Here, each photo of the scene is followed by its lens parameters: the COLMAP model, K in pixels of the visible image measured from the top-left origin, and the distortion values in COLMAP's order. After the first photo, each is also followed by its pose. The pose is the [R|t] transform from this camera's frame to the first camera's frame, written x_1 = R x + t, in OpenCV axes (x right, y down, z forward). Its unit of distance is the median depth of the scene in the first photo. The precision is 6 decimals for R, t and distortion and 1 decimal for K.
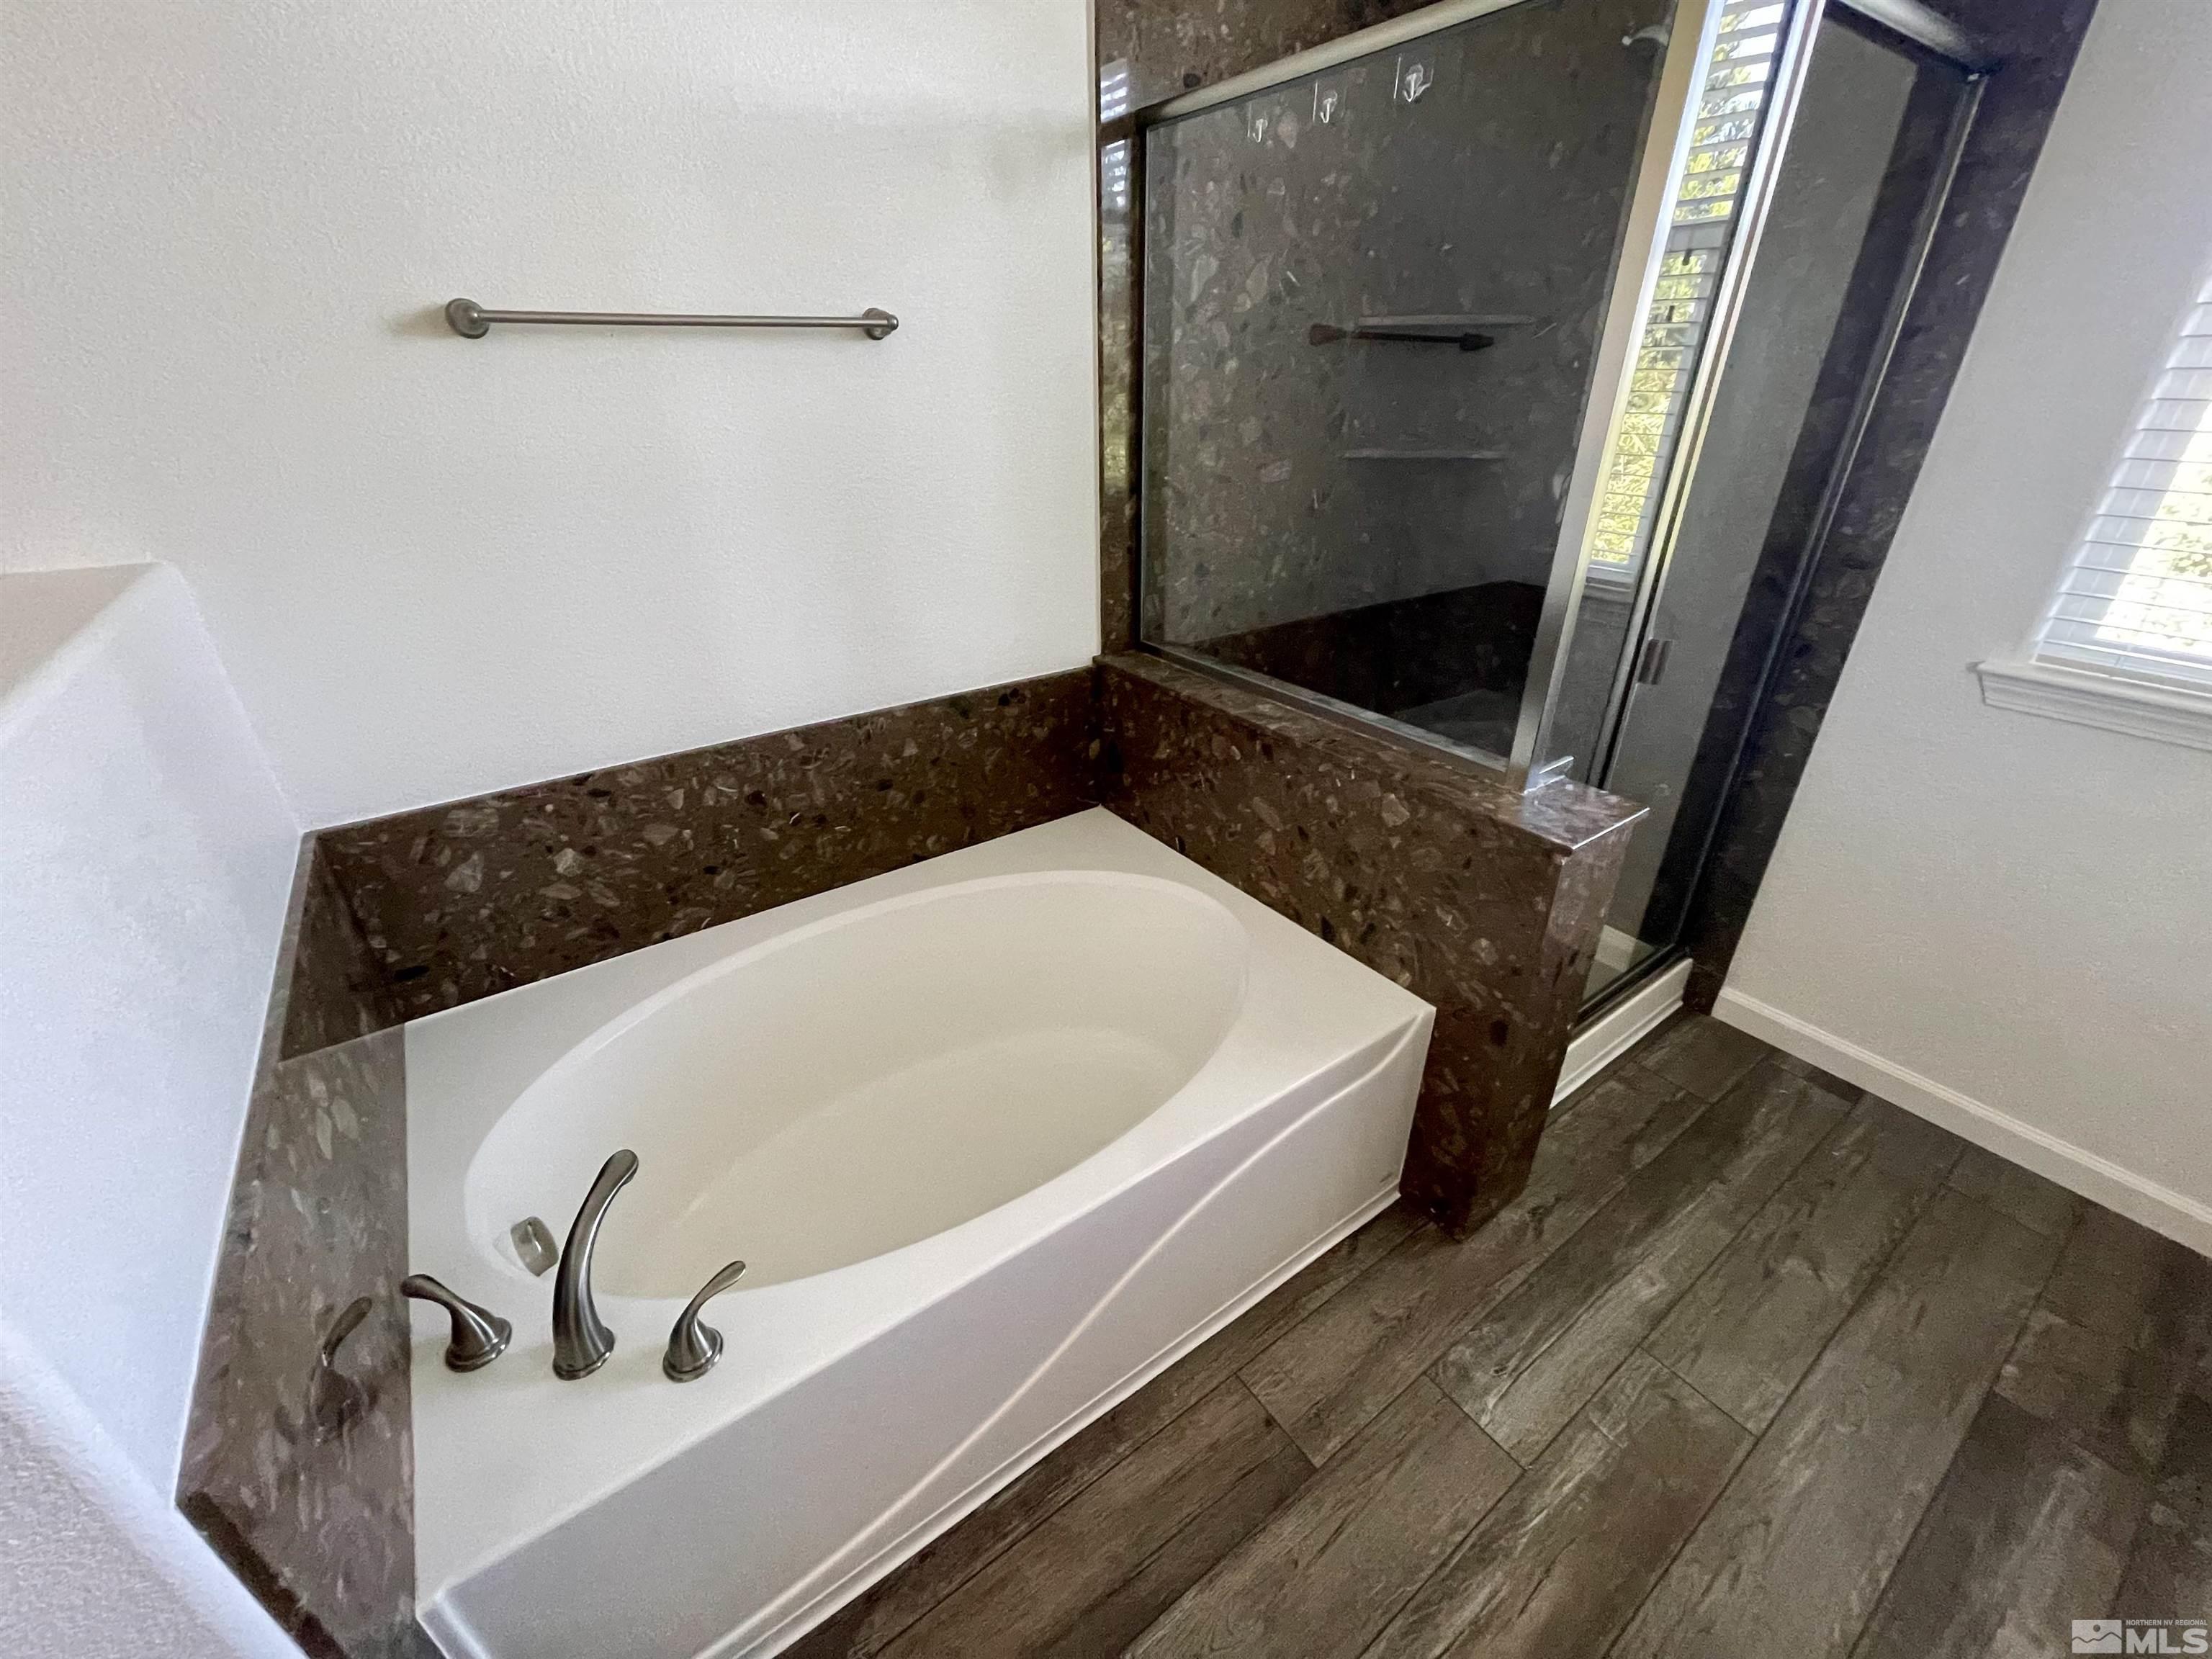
lens RADIAL K [[893.1, 0, 1102.1], [0, 893.1, 823.7], [0, 0, 1]] dist [-0.004038, 0.001301]
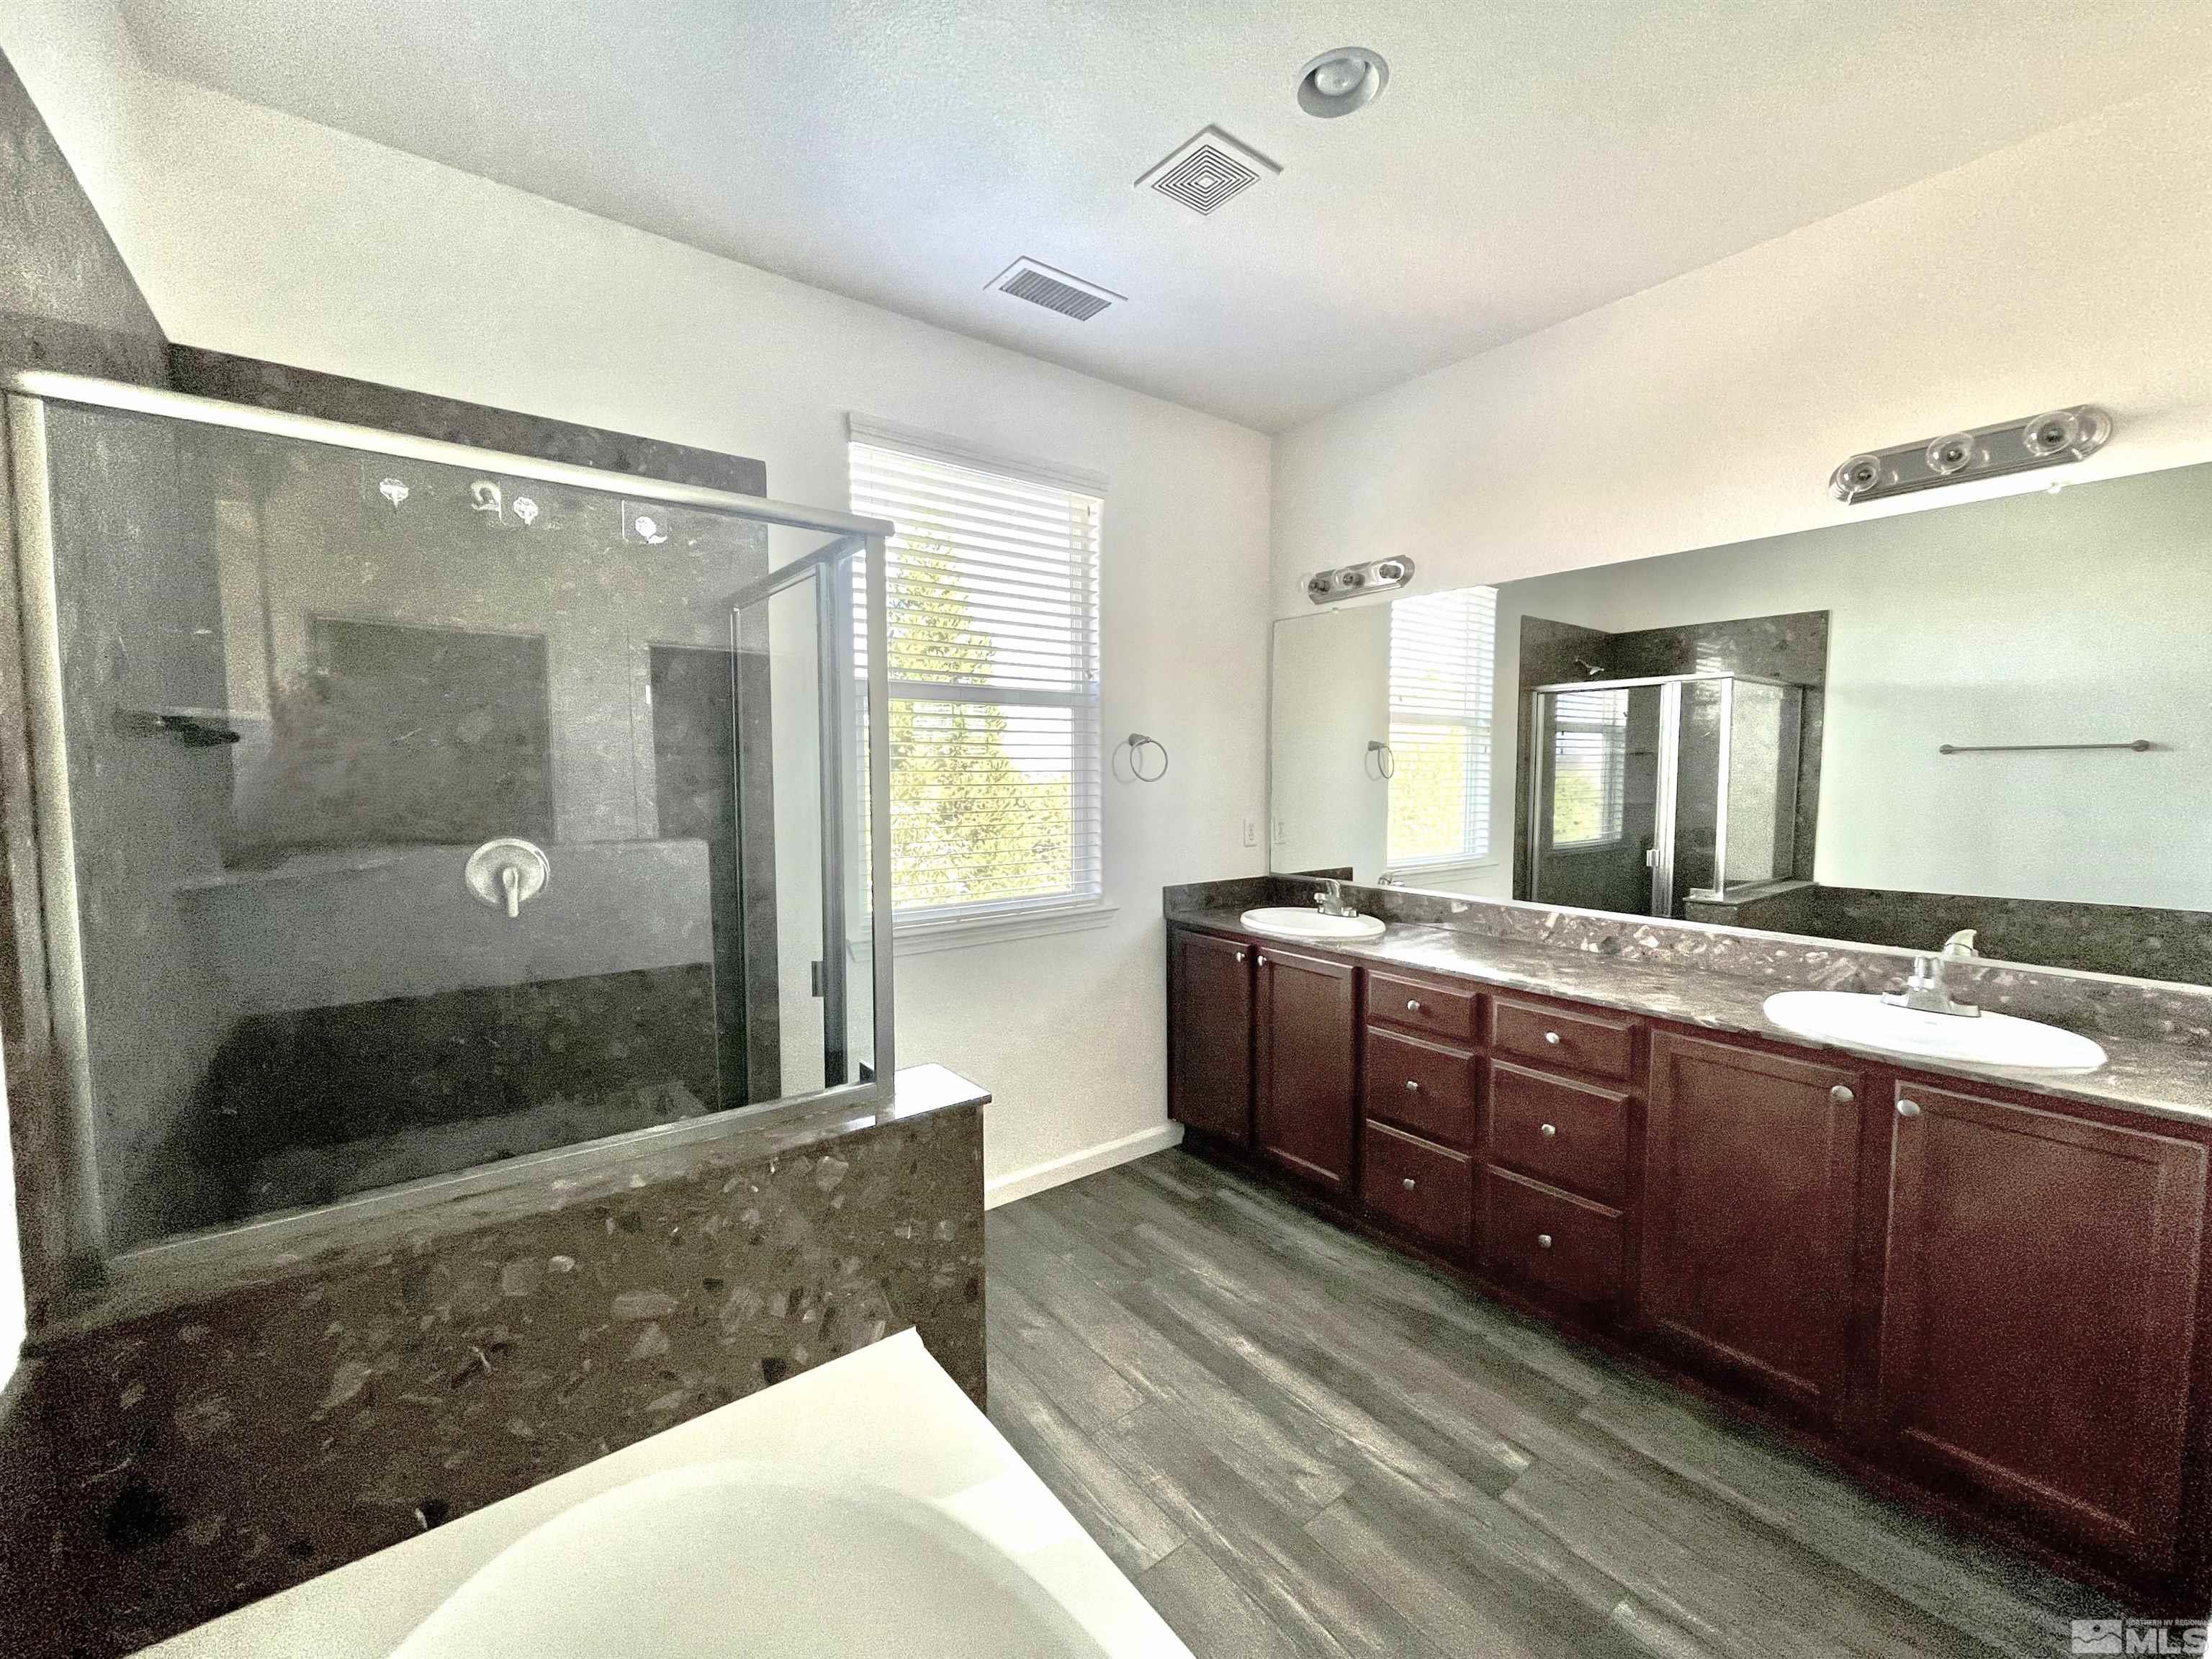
lens RADIAL K [[893.1, 0, 1102.6], [0, 893.1, 826.3], [0, 0, 1]] dist [-0.004038, 0.001301]
pose [[-0.039242, -0.056114, 0.997653, -0.574646], [0.457888, 0.886416, 0.067868, -0.251406], [-0.888144, 0.459476, -0.009091, 0.513117]]
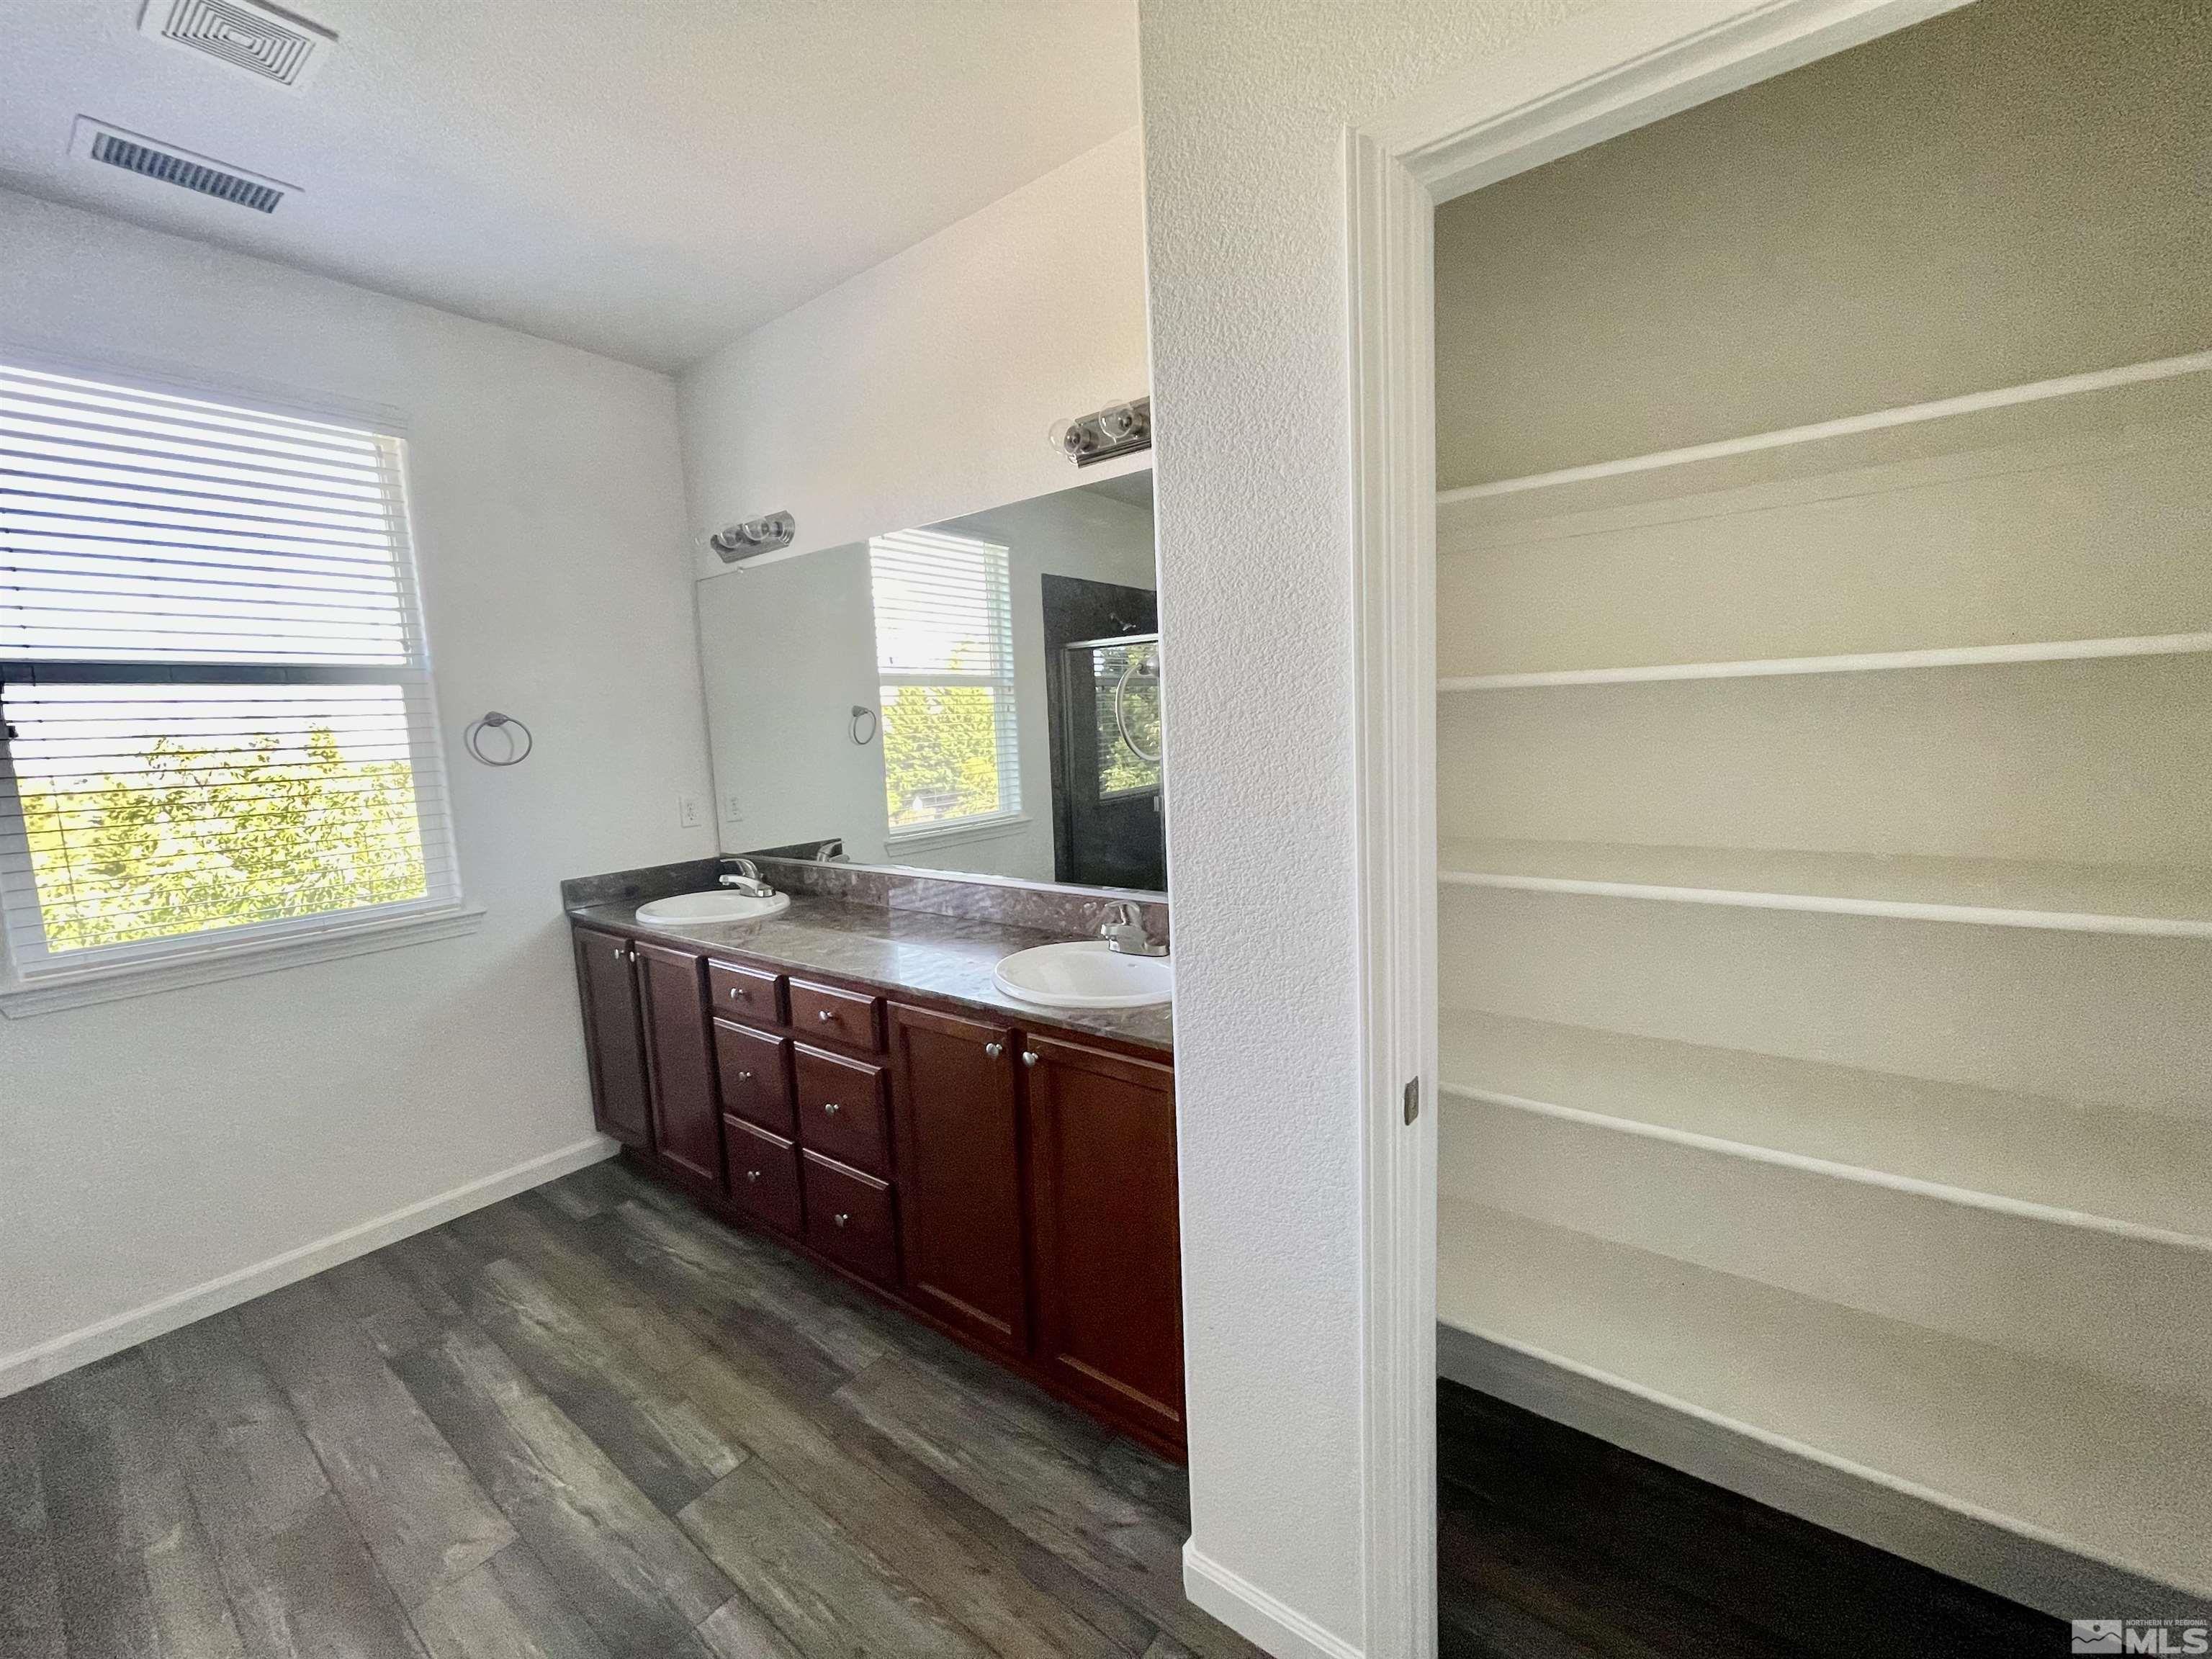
lens RADIAL K [[893.1, 0, 1103.4], [0, 893.1, 826.0], [0, 0, 1]] dist [-0.004038, 0.001301]
pose [[-0.299562, -0.089603, 0.949860, -0.617851], [0.477293, 0.847970, 0.230518, 0.078023], [-0.826108, 0.522416, -0.211253, -0.139497]]
